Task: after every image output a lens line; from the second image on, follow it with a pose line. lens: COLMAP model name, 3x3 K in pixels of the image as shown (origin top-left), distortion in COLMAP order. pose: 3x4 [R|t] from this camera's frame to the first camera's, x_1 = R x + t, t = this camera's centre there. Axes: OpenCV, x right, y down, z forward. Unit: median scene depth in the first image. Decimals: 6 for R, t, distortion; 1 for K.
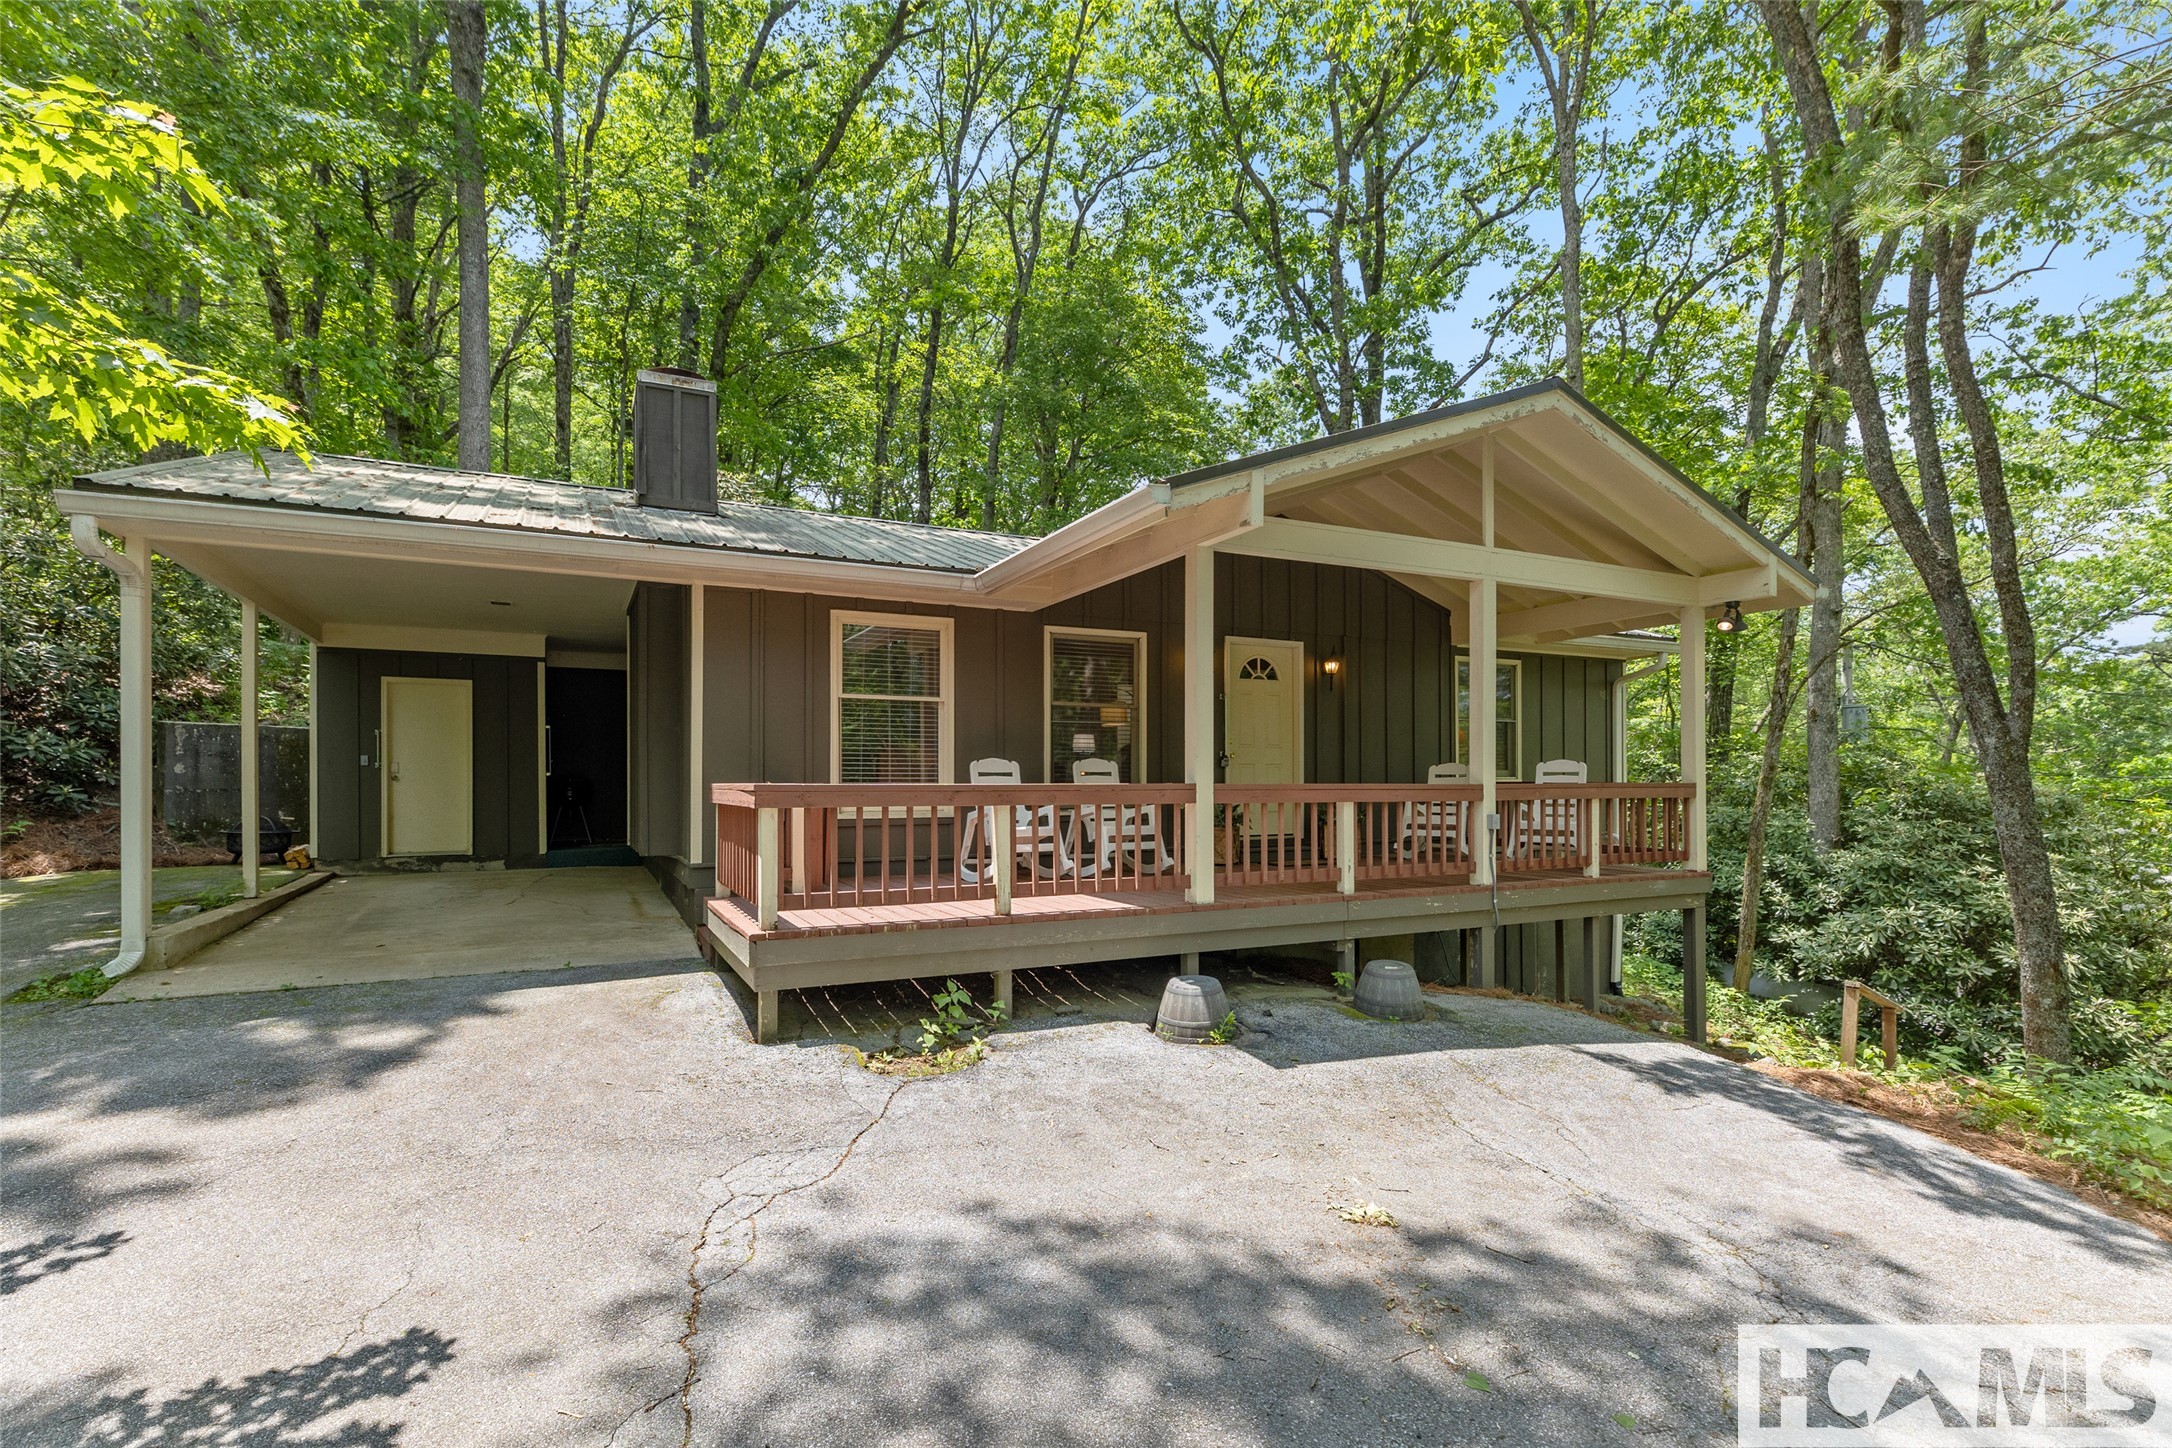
lens RADIAL K [[906.3, 0, 1004.4], [0, 906.3, 774.9], [0, 0, 1]] dist [0.001885, -0.000290]
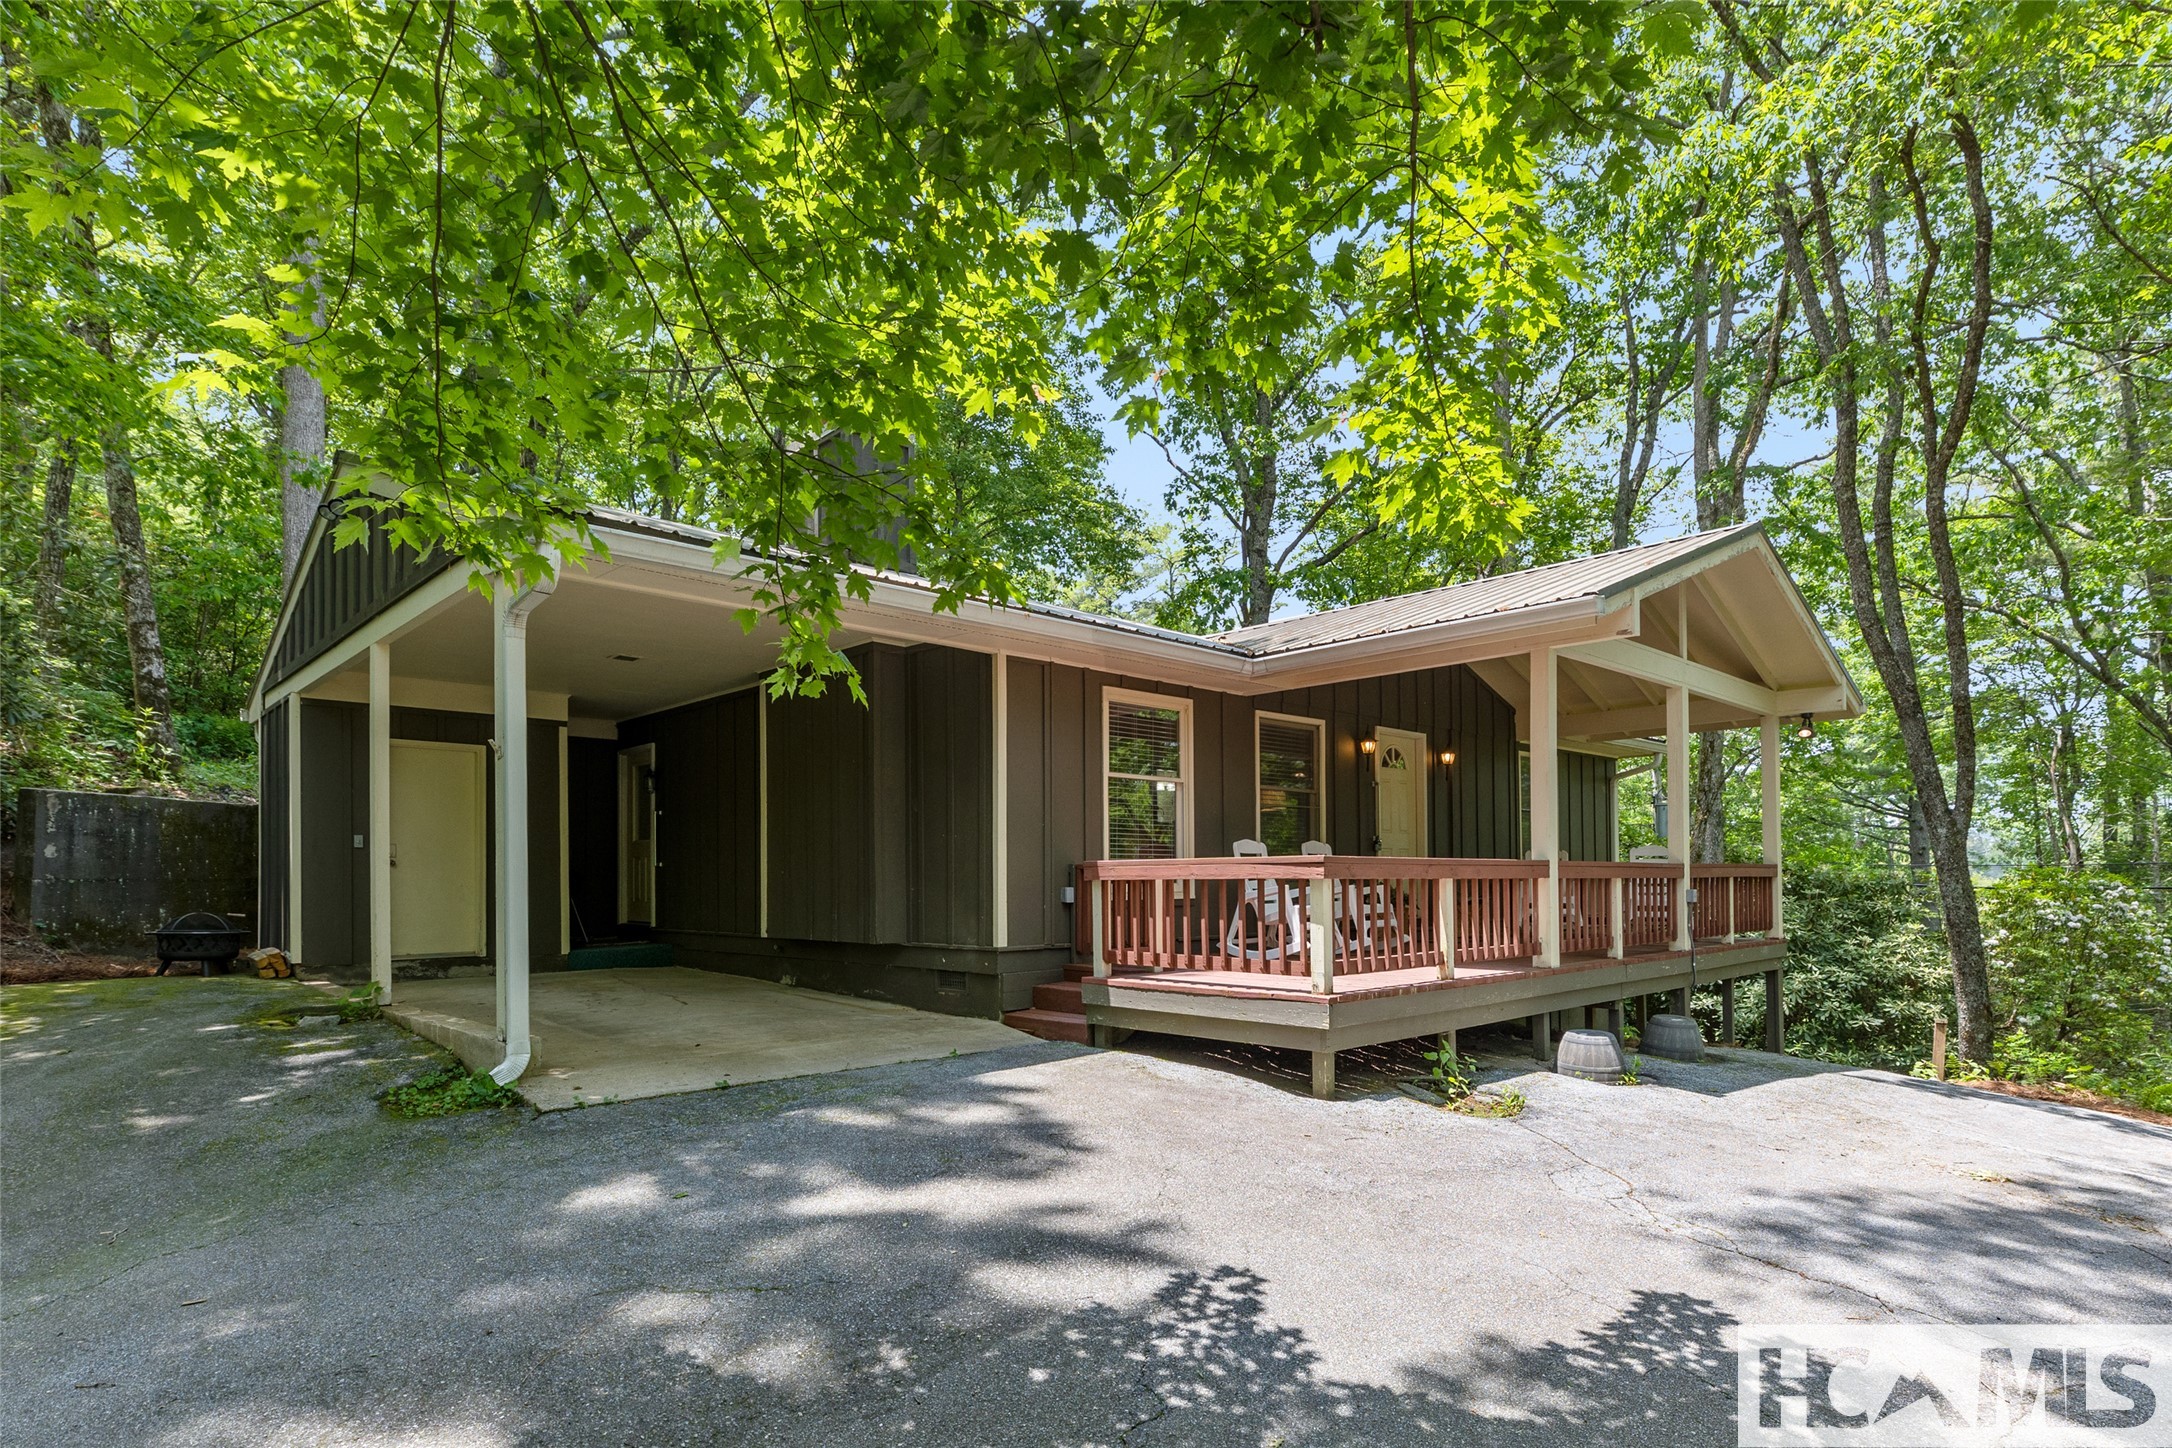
lens RADIAL K [[1027.6, 0, 992.6], [0, 1027.6, 859.0], [0, 0, 1]] dist [-0.013976, 0.006748]
pose [[0.967425, 0.000933, 0.253154, -0.901872], [0.002115, 0.999928, -0.011770, 0.024846], [-0.253147, 0.011922, 0.967354, -0.055344]]
